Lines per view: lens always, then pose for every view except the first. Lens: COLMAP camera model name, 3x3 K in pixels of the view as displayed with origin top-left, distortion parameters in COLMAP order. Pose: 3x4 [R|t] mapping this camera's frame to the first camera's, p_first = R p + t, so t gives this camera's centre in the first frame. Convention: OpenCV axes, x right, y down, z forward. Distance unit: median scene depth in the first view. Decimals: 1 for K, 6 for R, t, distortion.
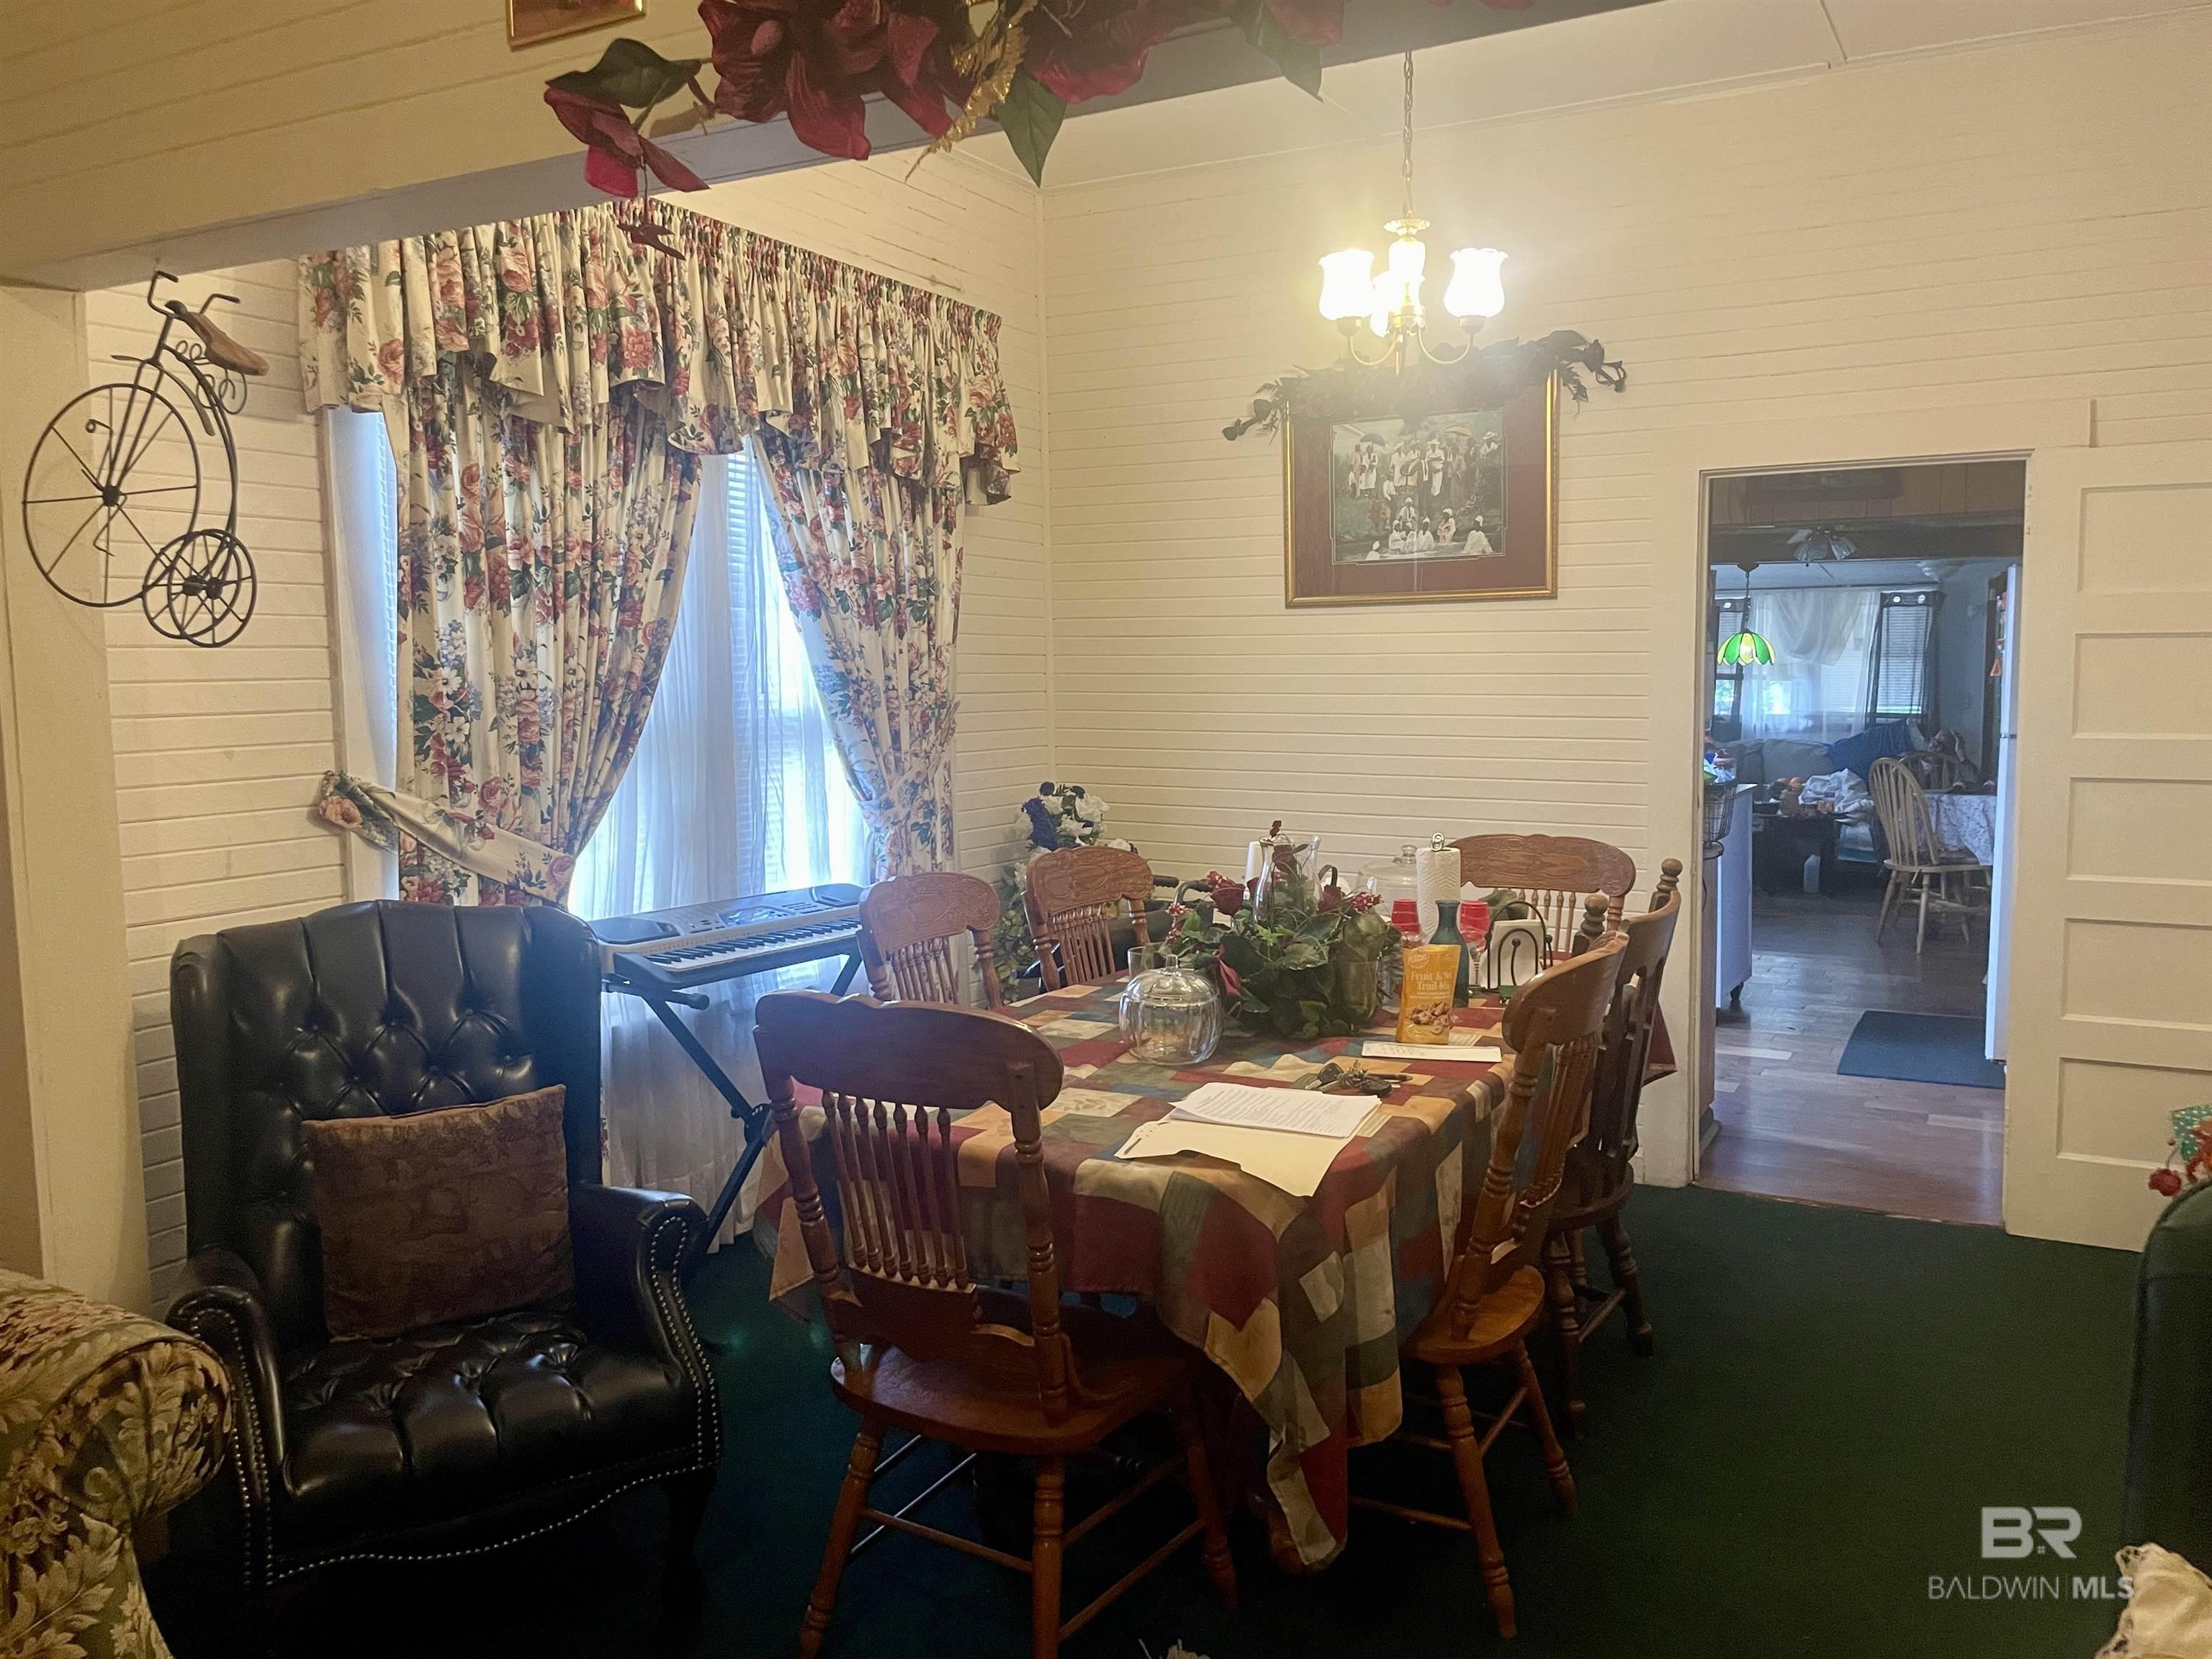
lens RADIAL K [[1683.3, 0, 1102.8], [0, 1683.3, 807.2], [0, 0, 1]] dist [0.088383, -0.115023]
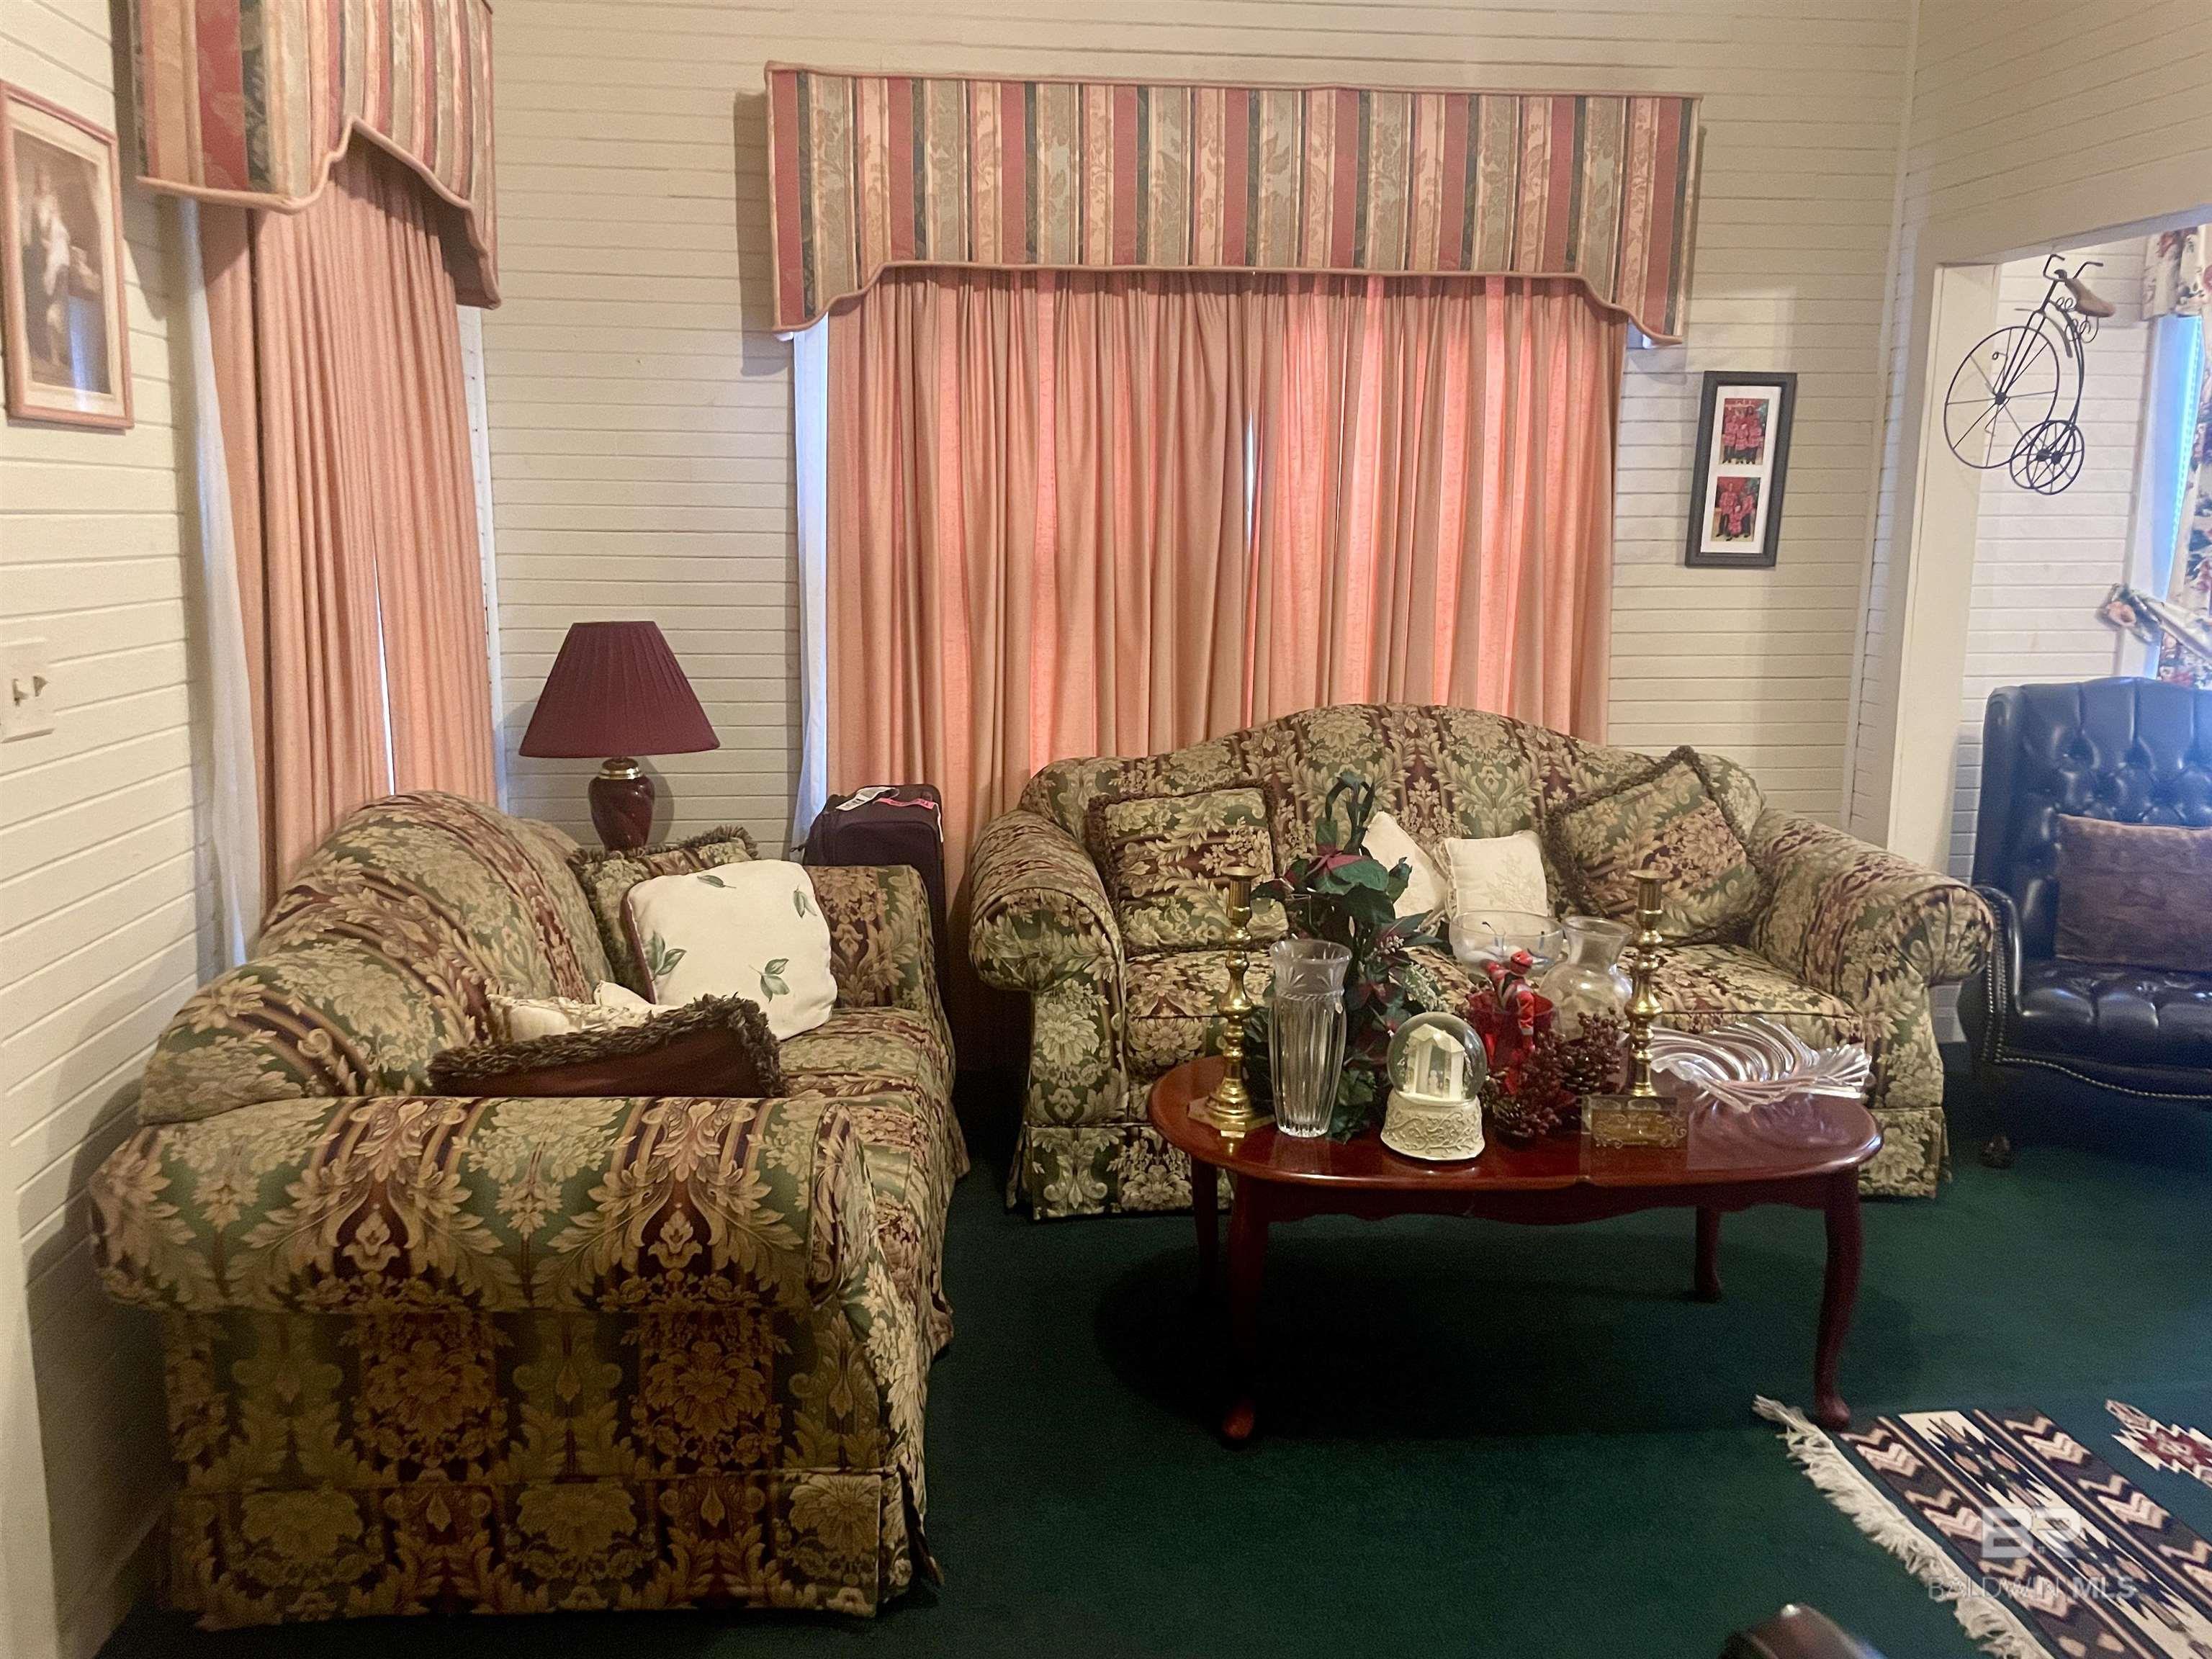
lens RADIAL K [[1683.3, 0, 1102.8], [0, 1683.3, 807.2], [0, 0, 1]] dist [0.088383, -0.115023]
pose [[0.566391, 0.158171, -0.808816, 0.305039], [-0.080638, 0.987337, 0.136614, 0.045518], [0.820182, -0.012156, 0.571973, -0.618522]]
